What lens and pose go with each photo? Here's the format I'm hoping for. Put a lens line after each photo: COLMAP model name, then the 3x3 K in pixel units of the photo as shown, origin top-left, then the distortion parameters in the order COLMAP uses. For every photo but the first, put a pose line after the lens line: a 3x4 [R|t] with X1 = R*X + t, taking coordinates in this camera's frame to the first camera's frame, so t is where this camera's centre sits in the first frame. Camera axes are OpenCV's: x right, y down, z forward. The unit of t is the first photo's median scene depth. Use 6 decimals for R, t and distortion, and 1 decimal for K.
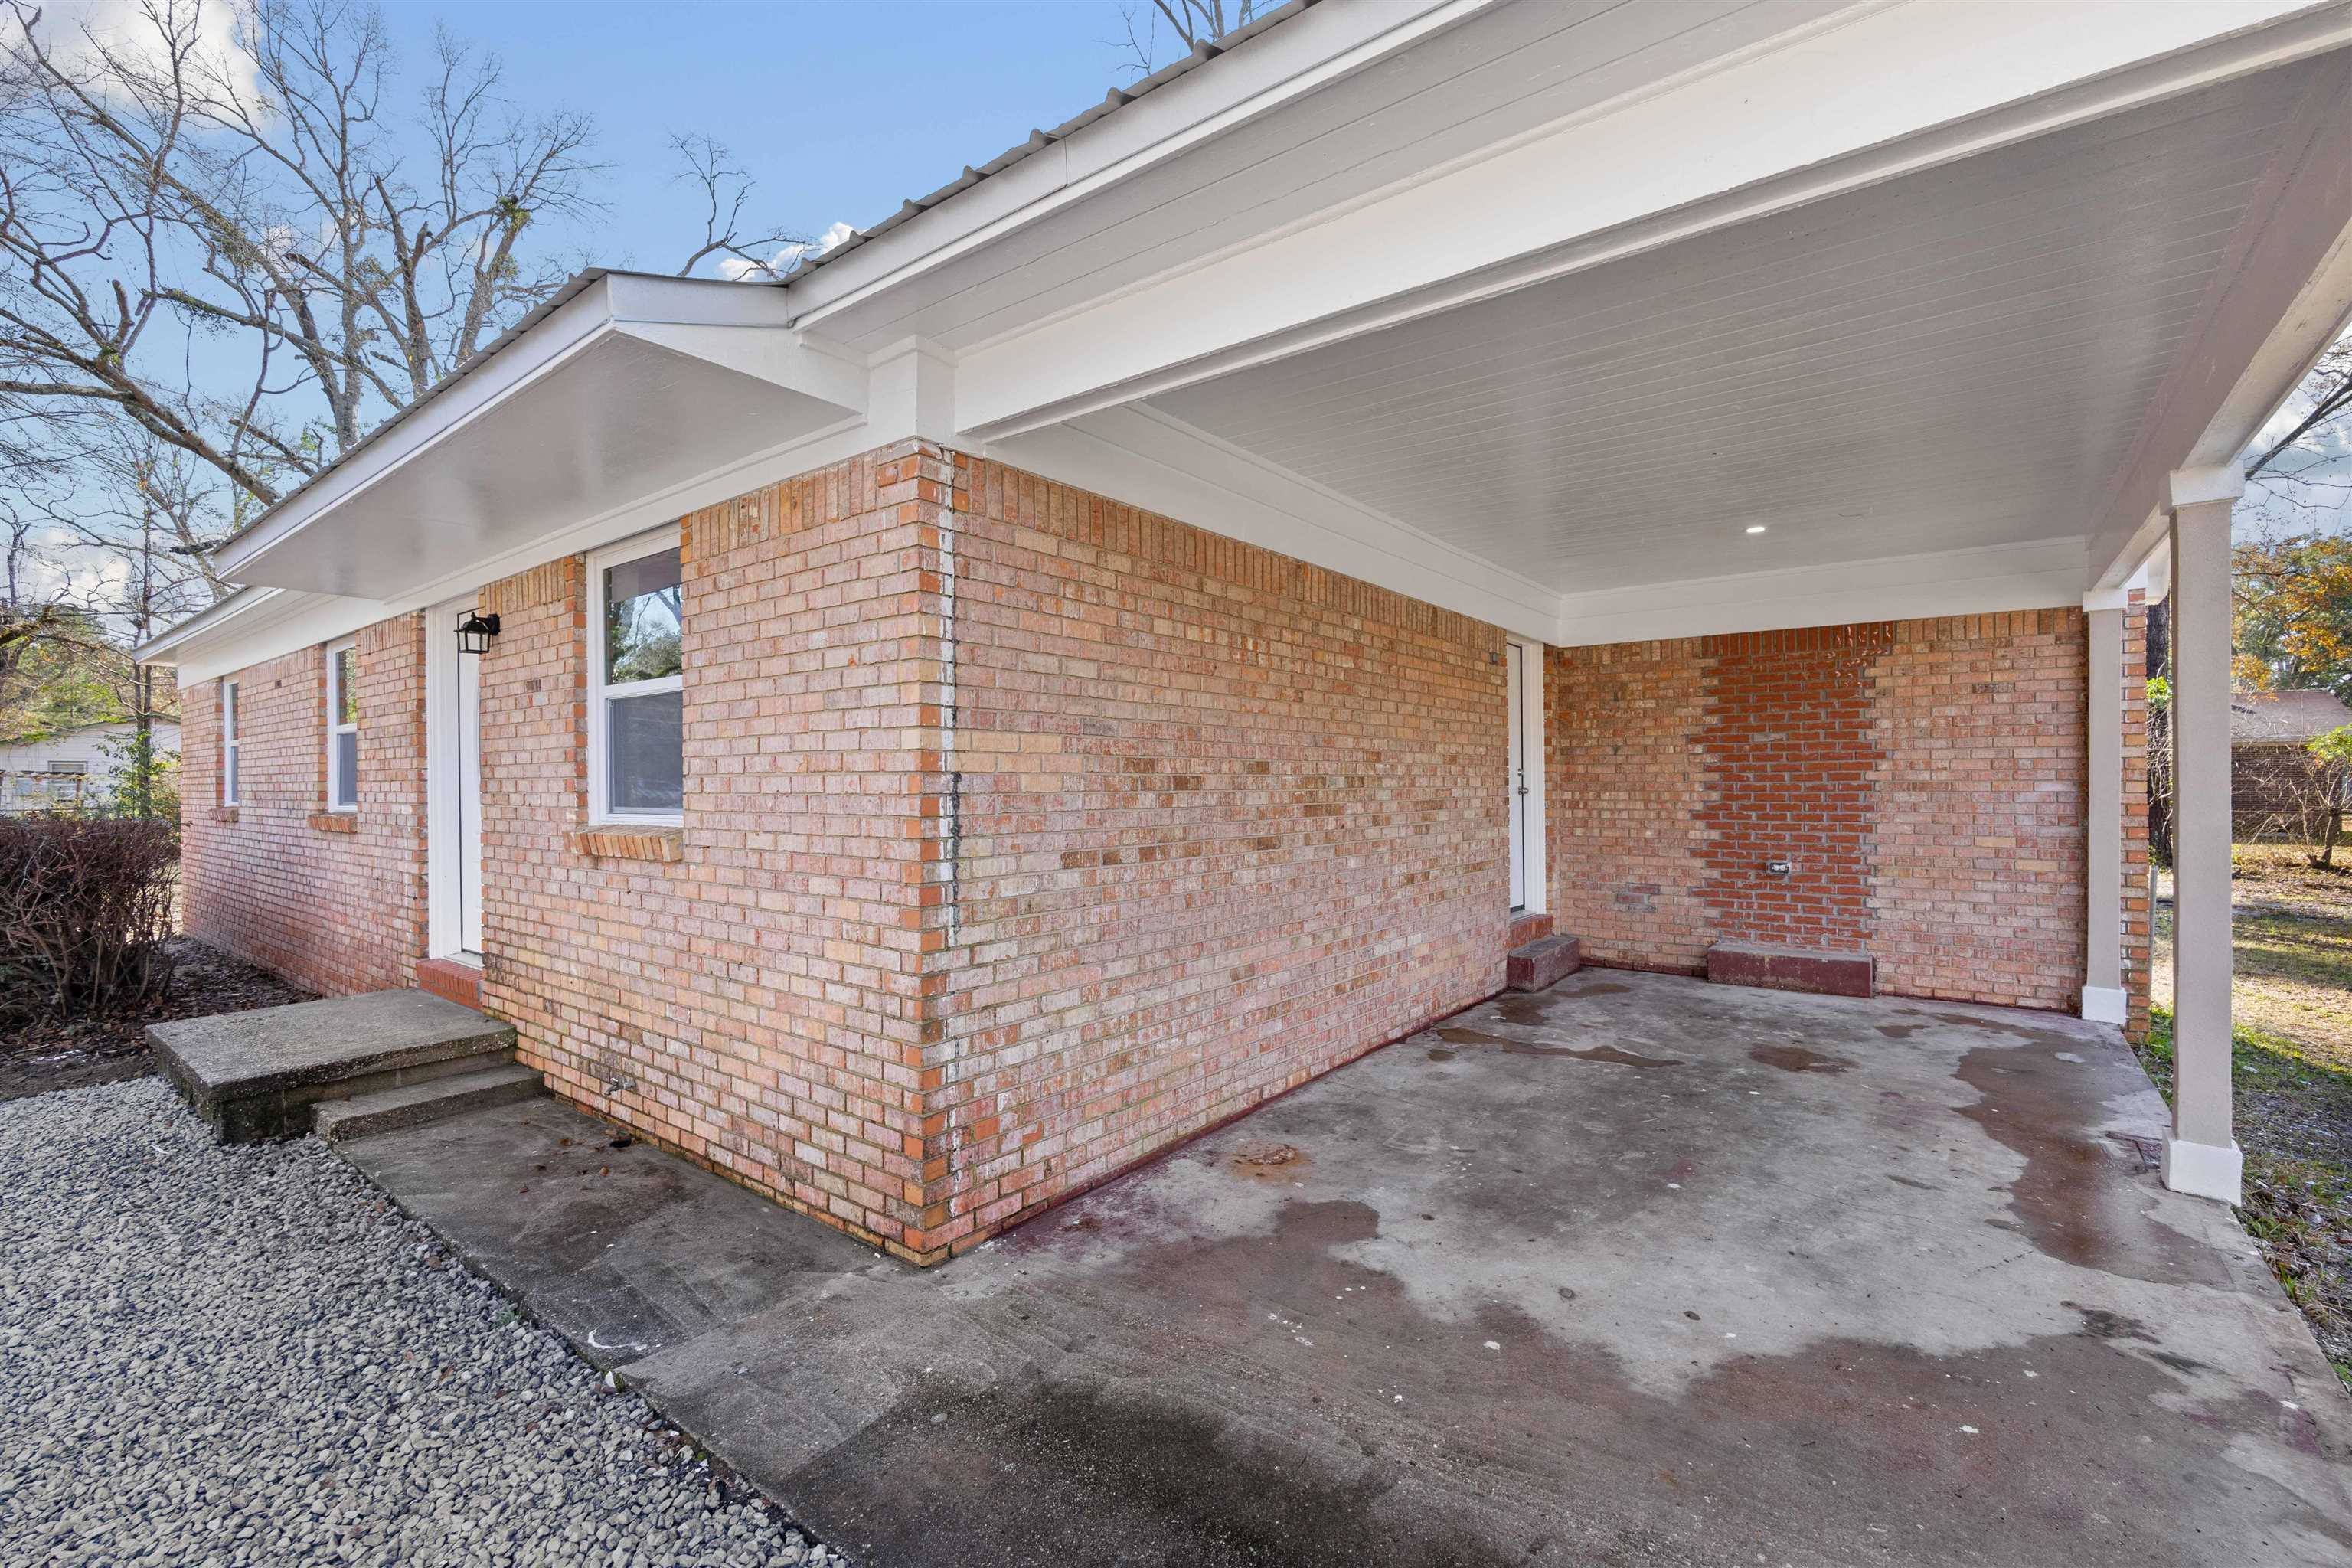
lens RADIAL K [[1022.3, 0, 1179.5], [0, 1022.3, 786.8], [0, 0, 1]] dist [-0.000566, 0.000458]
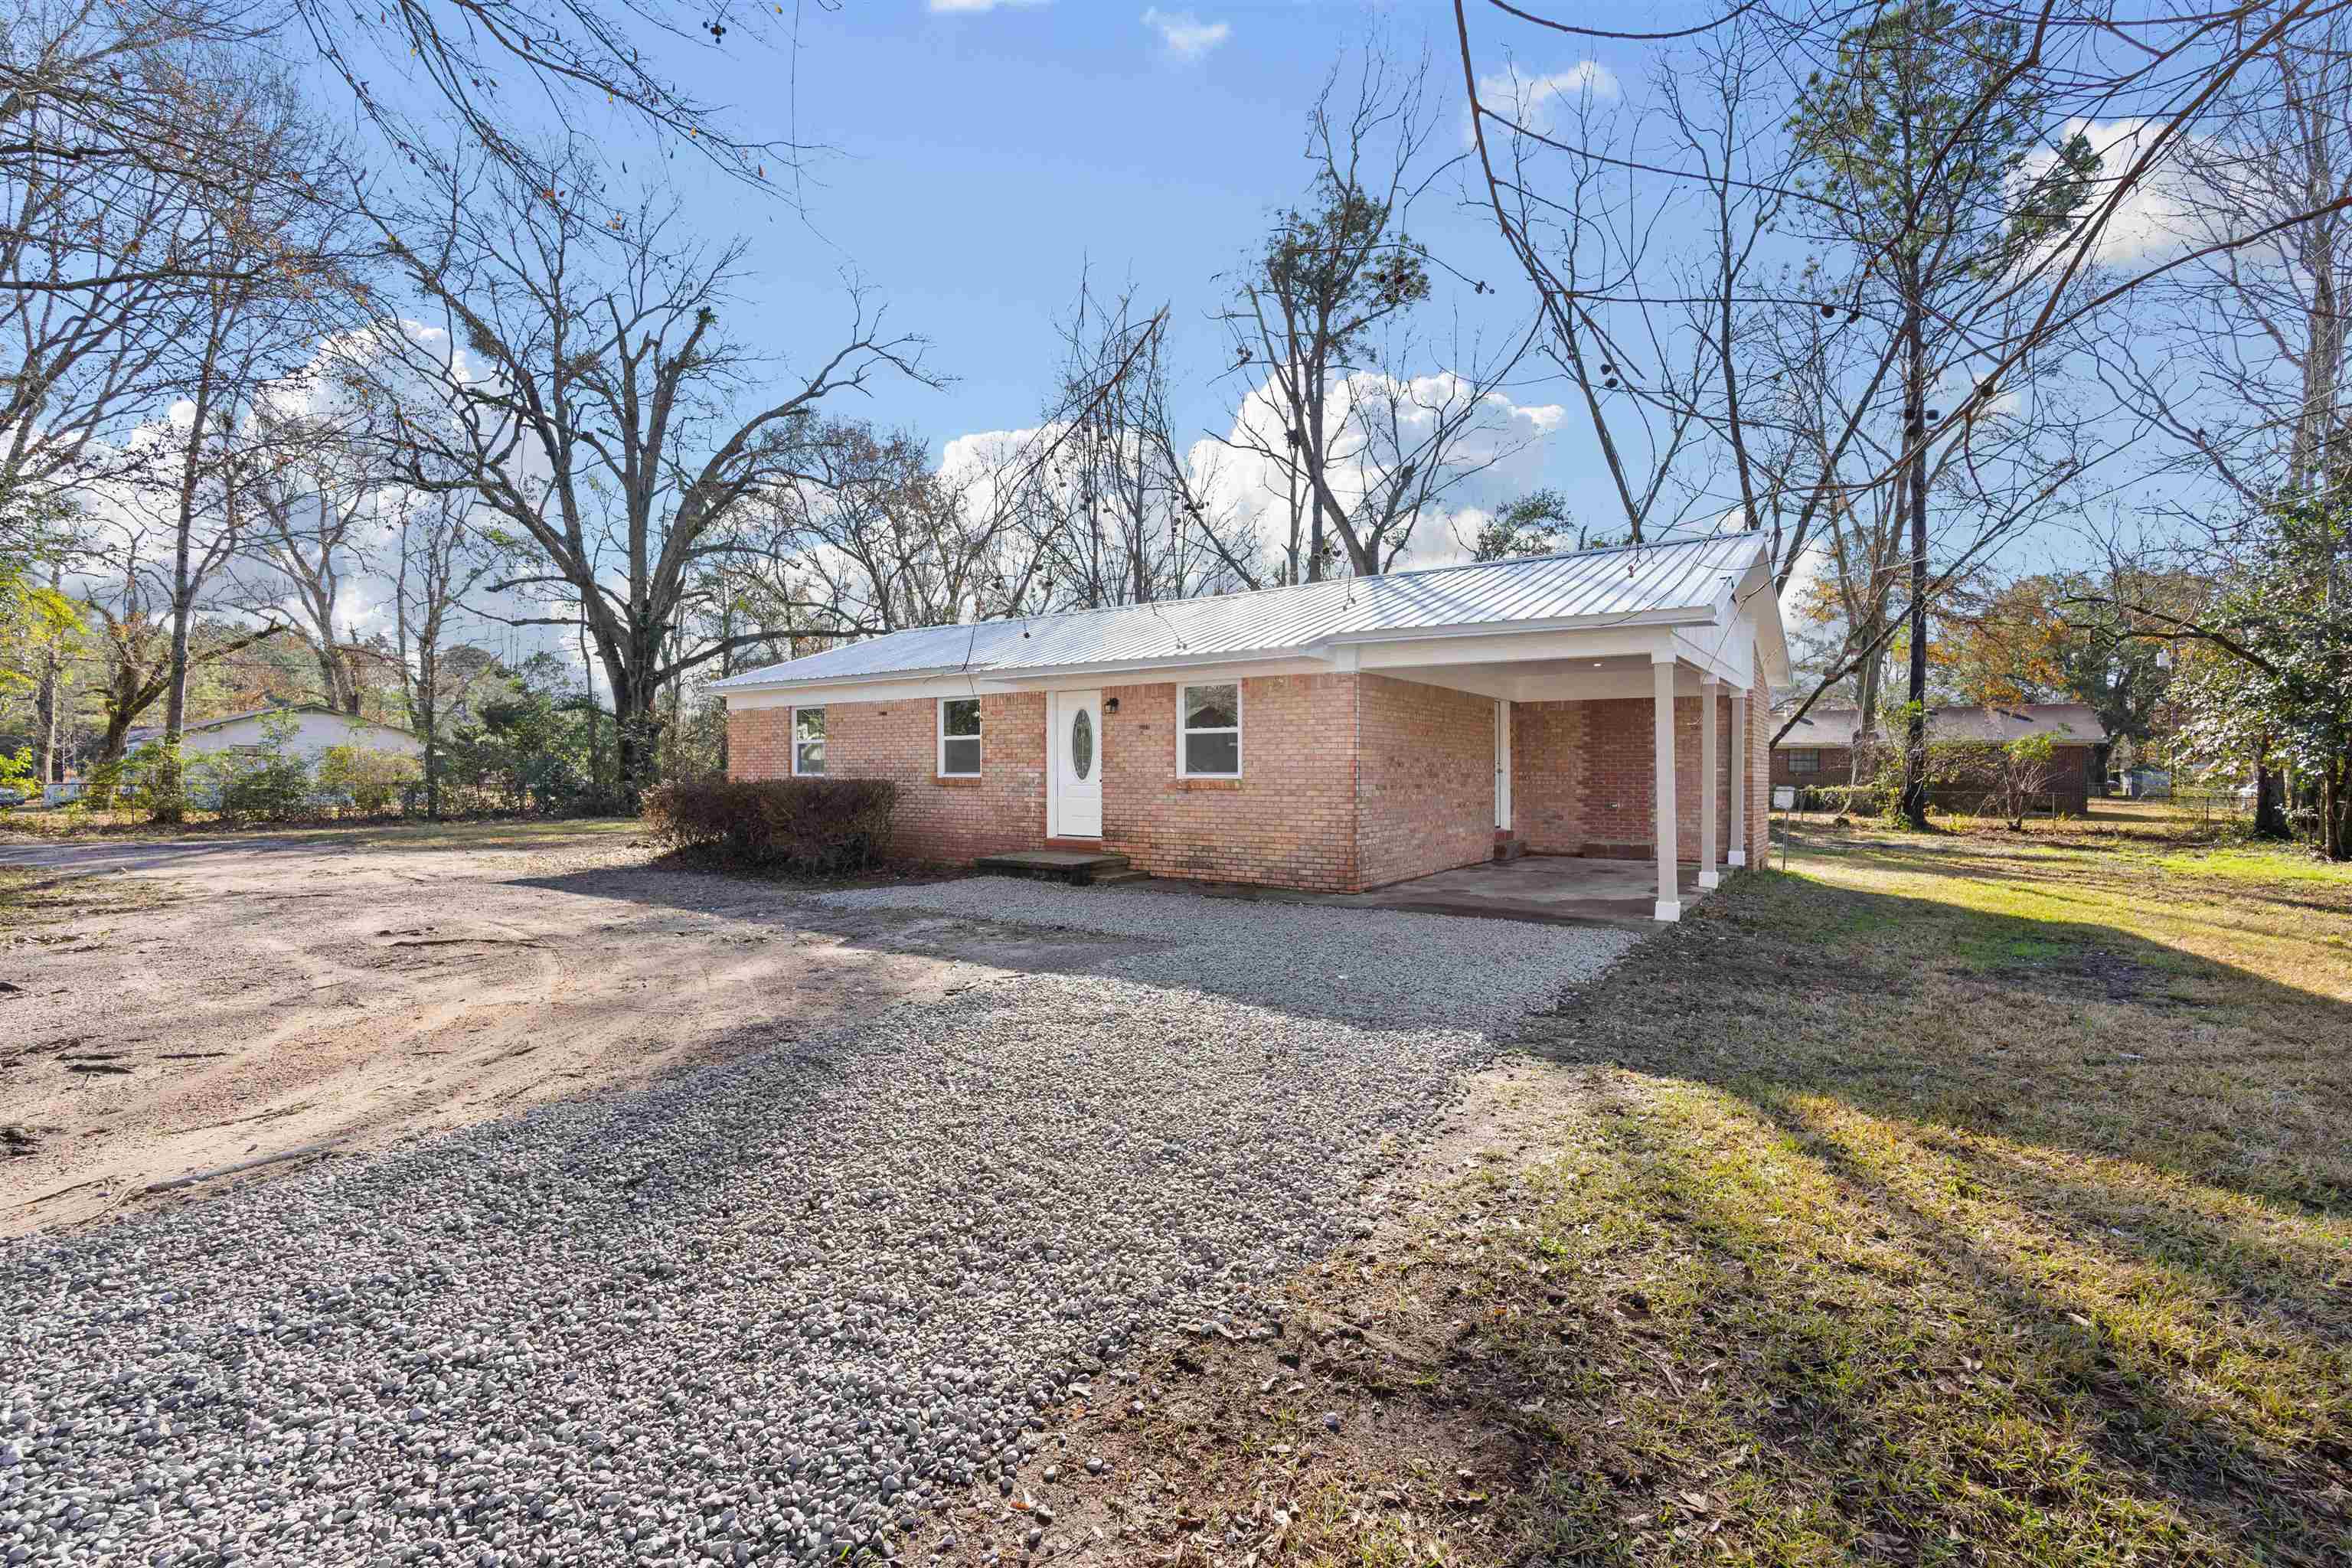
lens RADIAL K [[1022.3, 0, 1171.3], [0, 1022.3, 775.6], [0, 0, 1]] dist [-0.000566, 0.000458]
pose [[0.999034, 0.007443, 0.043305, -0.451913], [-0.007431, 0.999972, -0.000446, 0.019800], [-0.043307, 0.000123, 0.999062, -1.124161]]
